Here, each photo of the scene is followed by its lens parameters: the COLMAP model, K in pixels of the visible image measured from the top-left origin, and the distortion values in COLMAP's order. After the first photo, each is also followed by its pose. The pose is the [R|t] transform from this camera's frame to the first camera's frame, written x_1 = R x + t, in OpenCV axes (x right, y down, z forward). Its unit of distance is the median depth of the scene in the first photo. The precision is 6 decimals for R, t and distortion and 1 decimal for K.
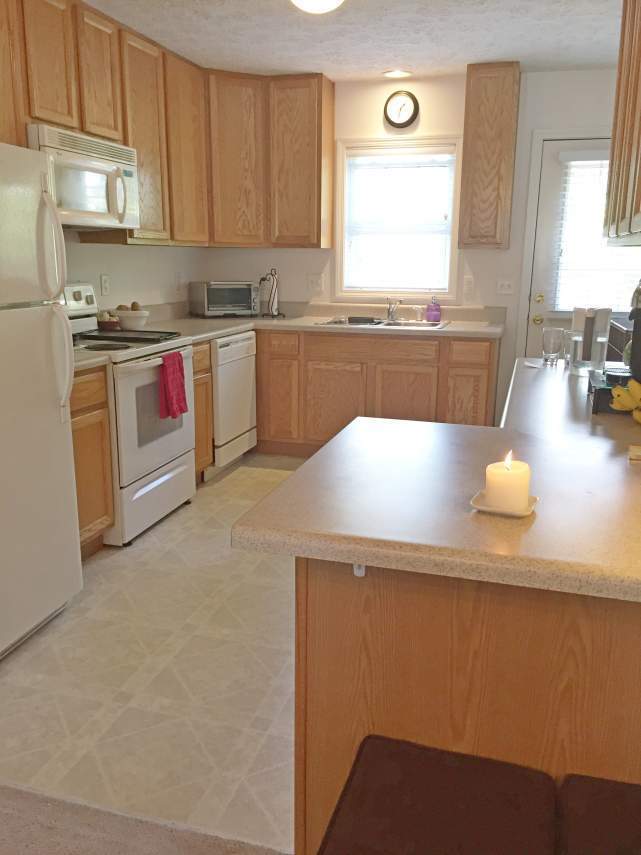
lens RADIAL K [[734.0, 0, 320.5], [0, 734.0, 427.5], [0, 0, 1]] dist [0.005524, -0.001135]
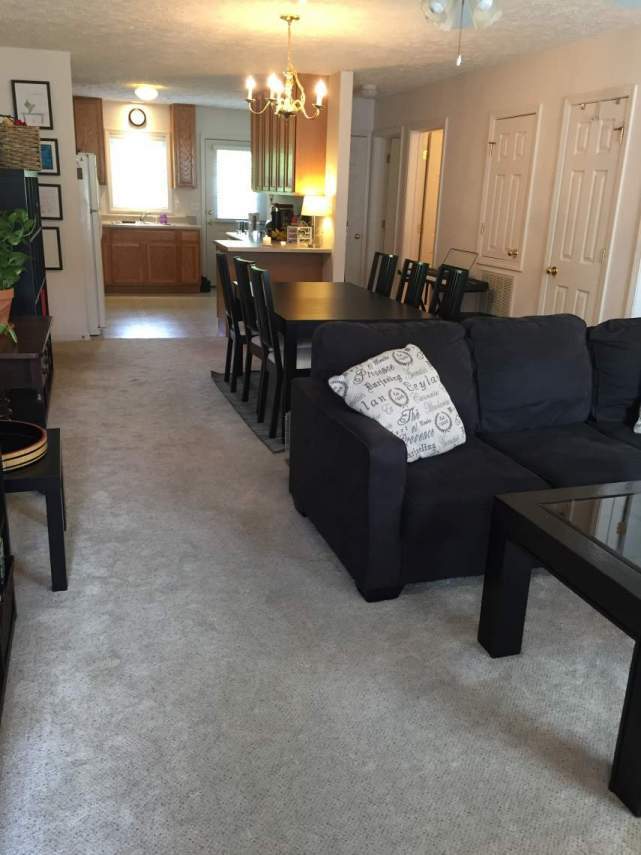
lens RADIAL K [[734.0, 0, 320.5], [0, 734.0, 427.5], [0, 0, 1]] dist [0.005524, -0.001135]
pose [[0.821035, -0.150407, 0.550708, -0.732462], [0.099459, 0.987602, 0.121448, 0.225354], [-0.562147, -0.044940, 0.825815, -1.026748]]
